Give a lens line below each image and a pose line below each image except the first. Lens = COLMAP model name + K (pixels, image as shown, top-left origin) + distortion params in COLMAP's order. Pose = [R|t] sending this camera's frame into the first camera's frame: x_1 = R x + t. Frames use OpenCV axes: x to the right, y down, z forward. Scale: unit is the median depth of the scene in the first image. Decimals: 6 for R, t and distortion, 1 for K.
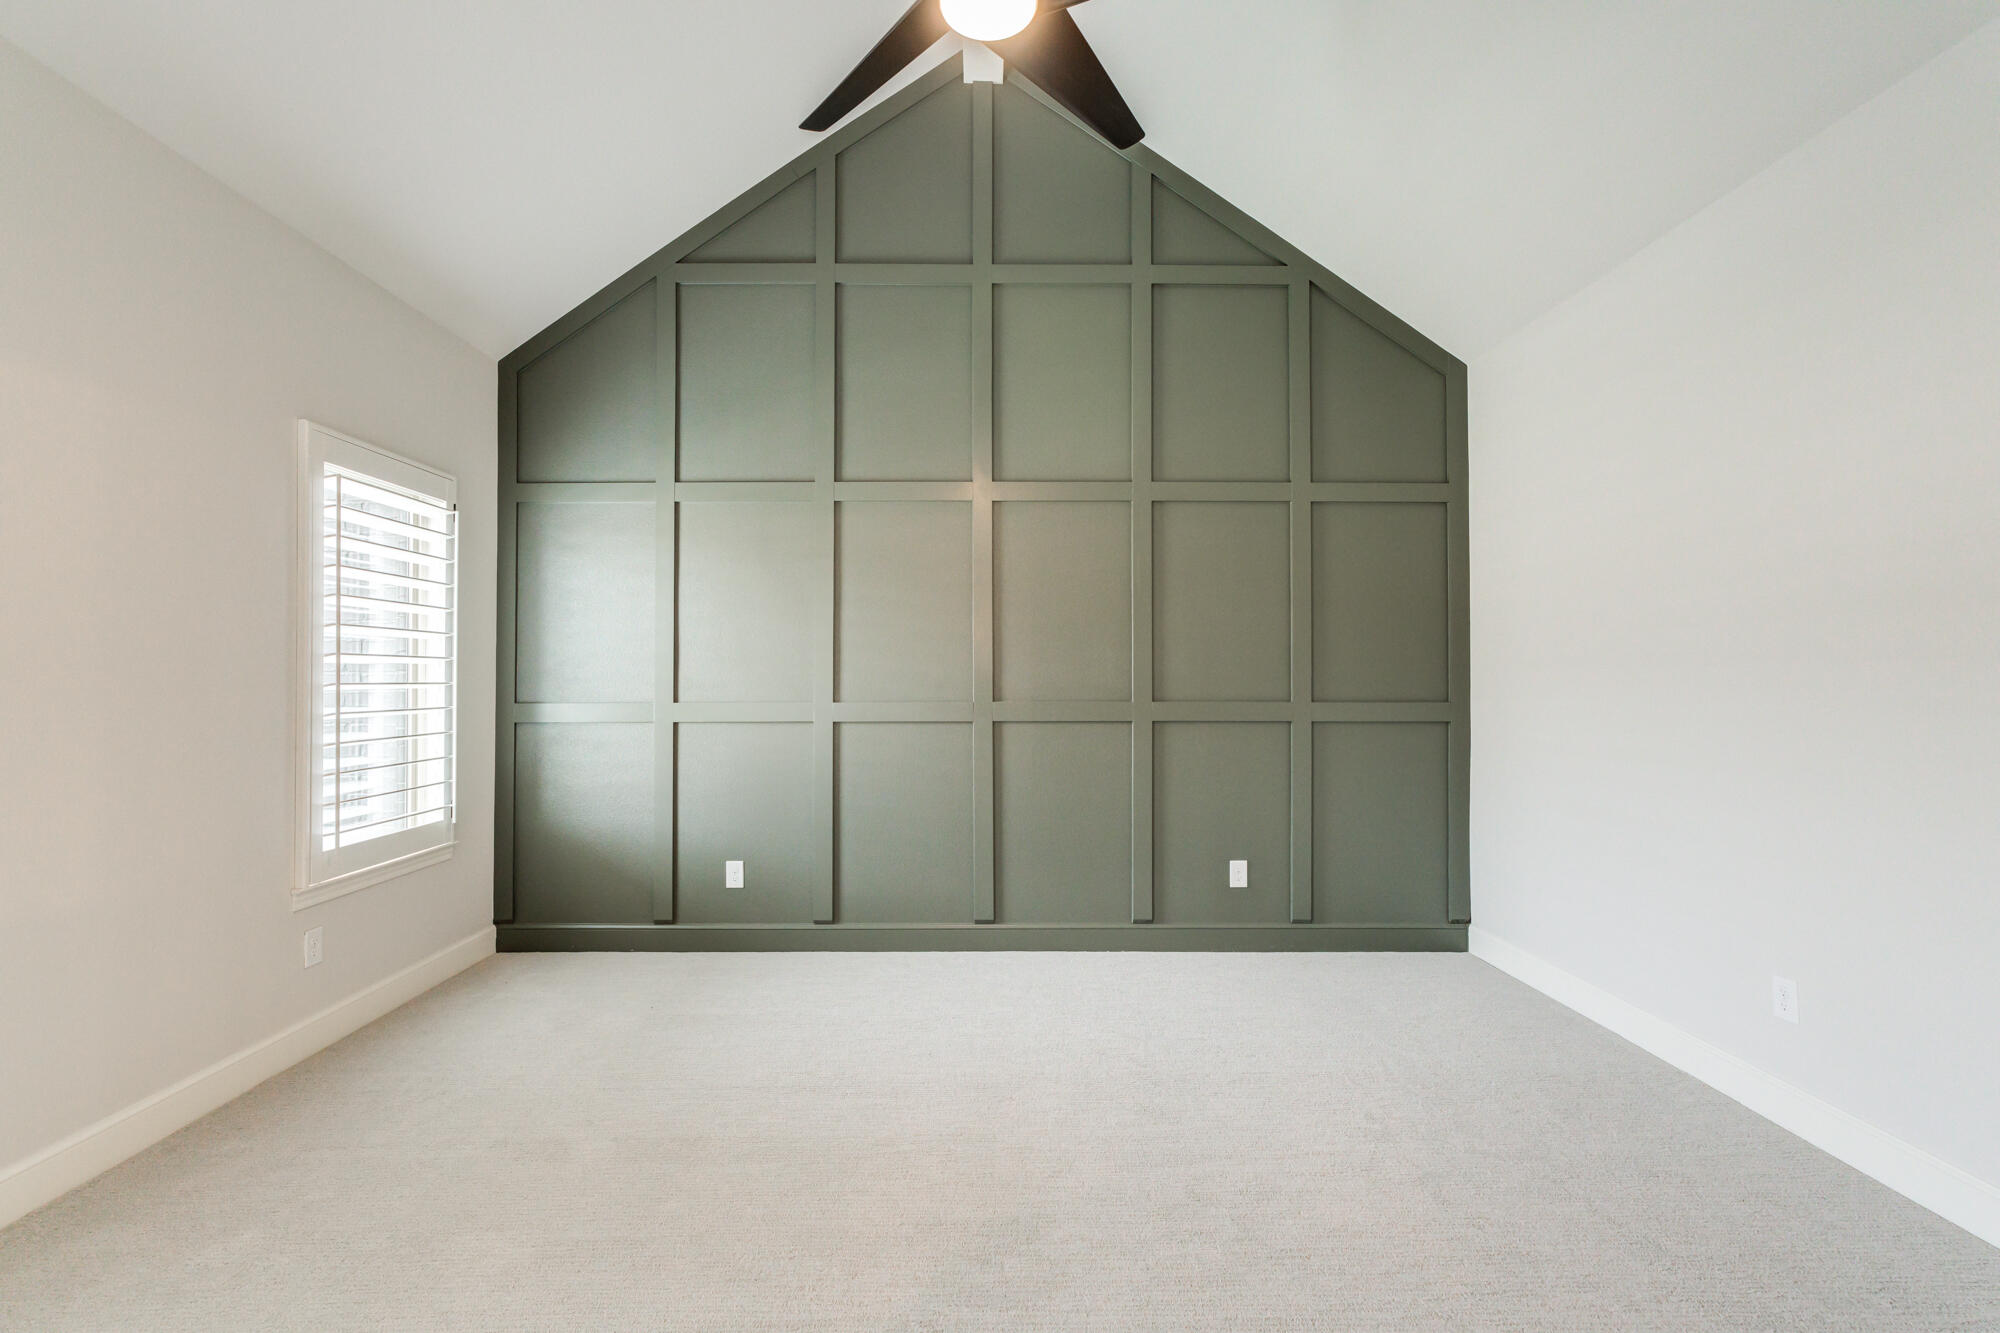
lens RADIAL K [[907.0, 0, 1014.5], [0, 907.0, 666.5], [0, 0, 1]] dist [-0.029745, 0.003846]
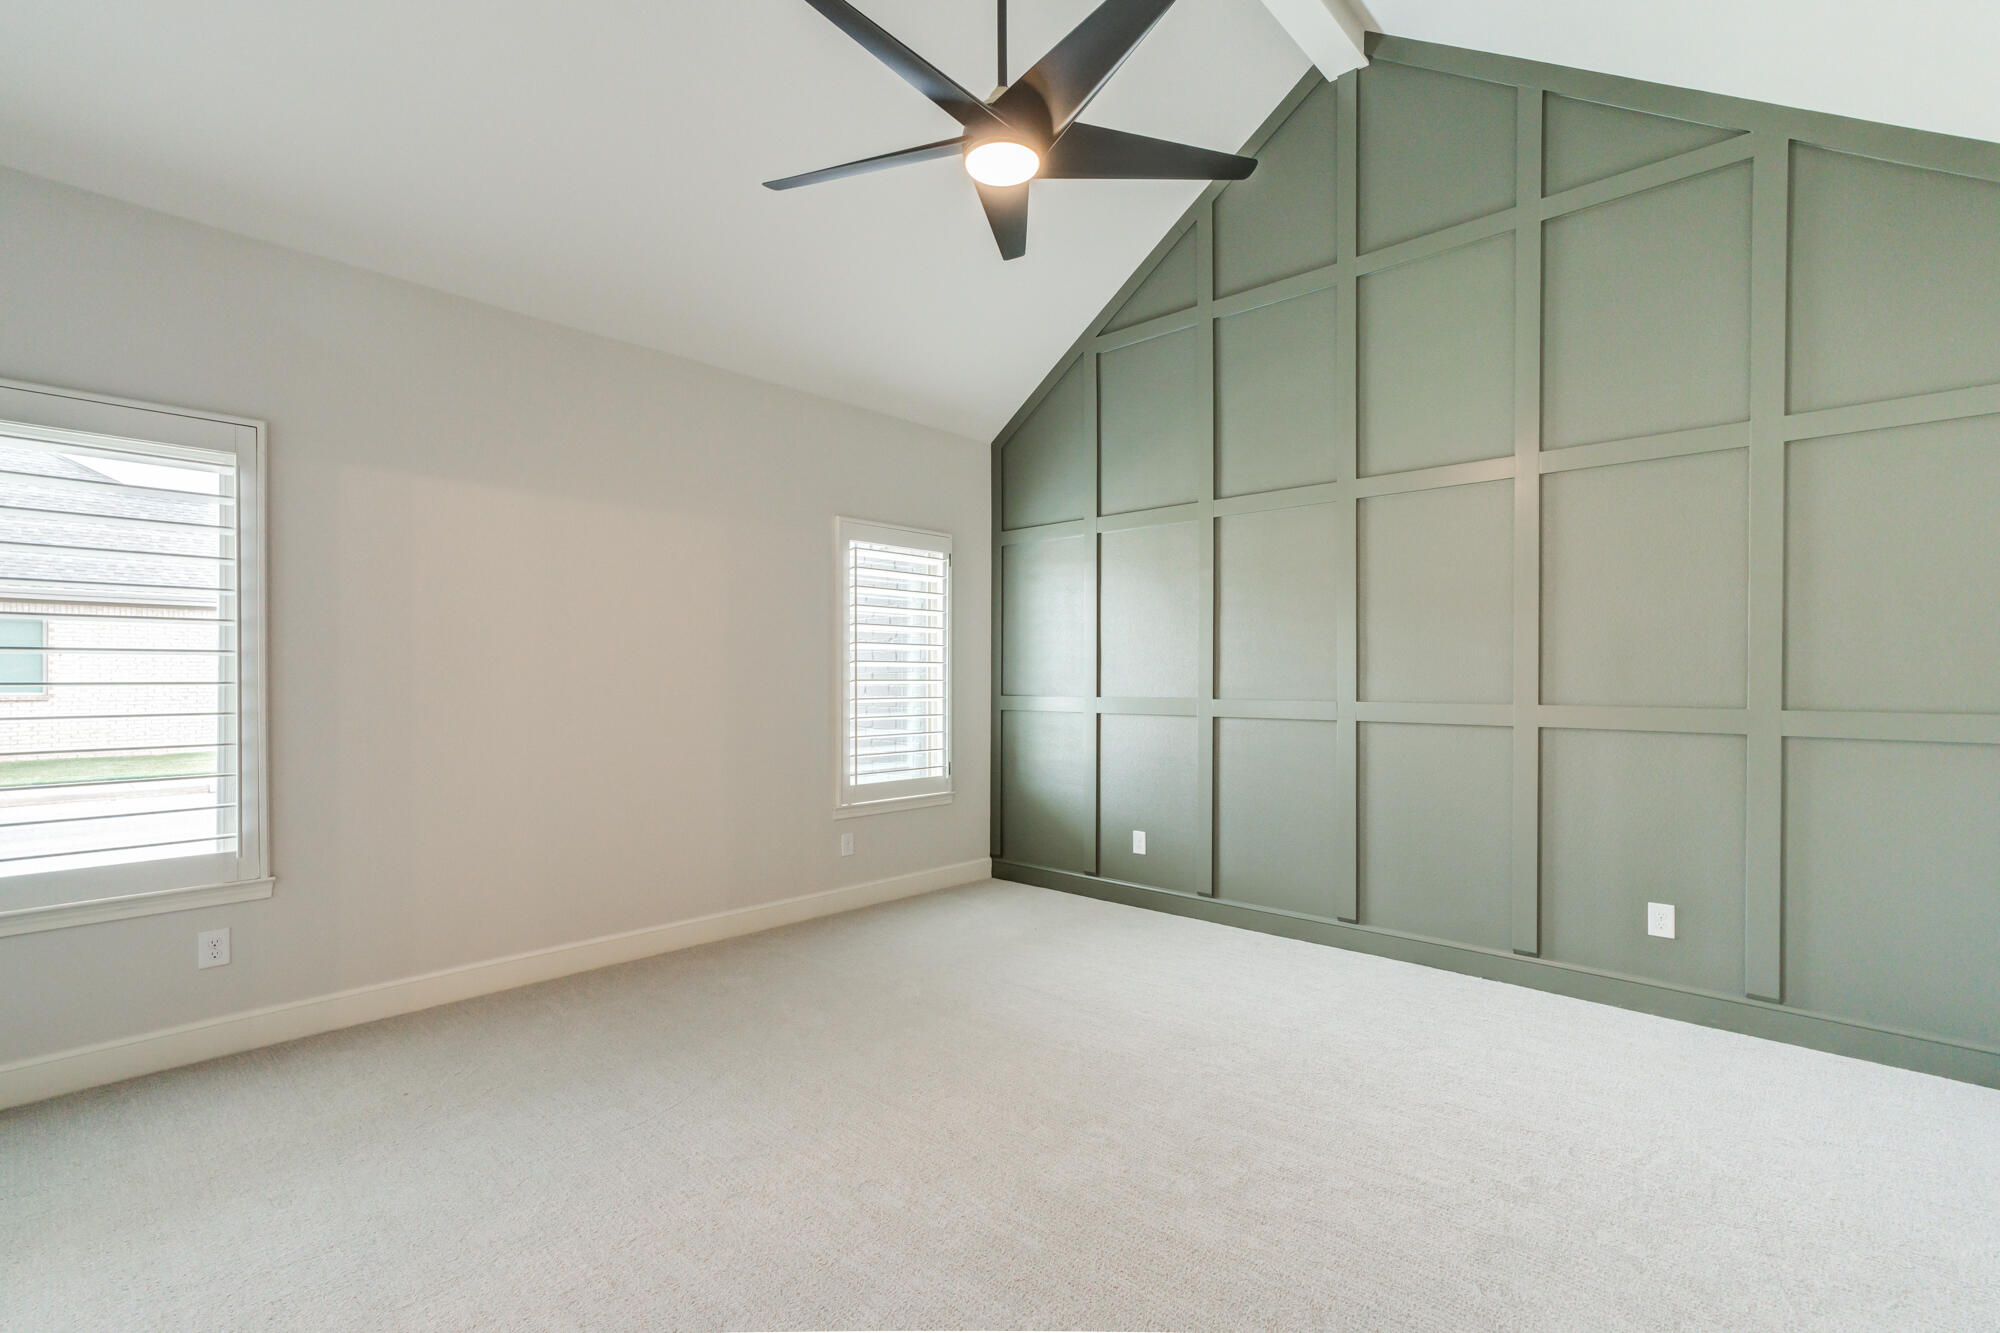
lens RADIAL K [[907.0, 0, 979.5], [0, 907.0, 681.1], [0, 0, 1]] dist [-0.029745, 0.003846]
pose [[0.711676, 0.004552, -0.702493, 0.375299], [0.007432, 0.999874, 0.014008, -0.000106], [0.702469, -0.015190, 0.711552, 0.008043]]
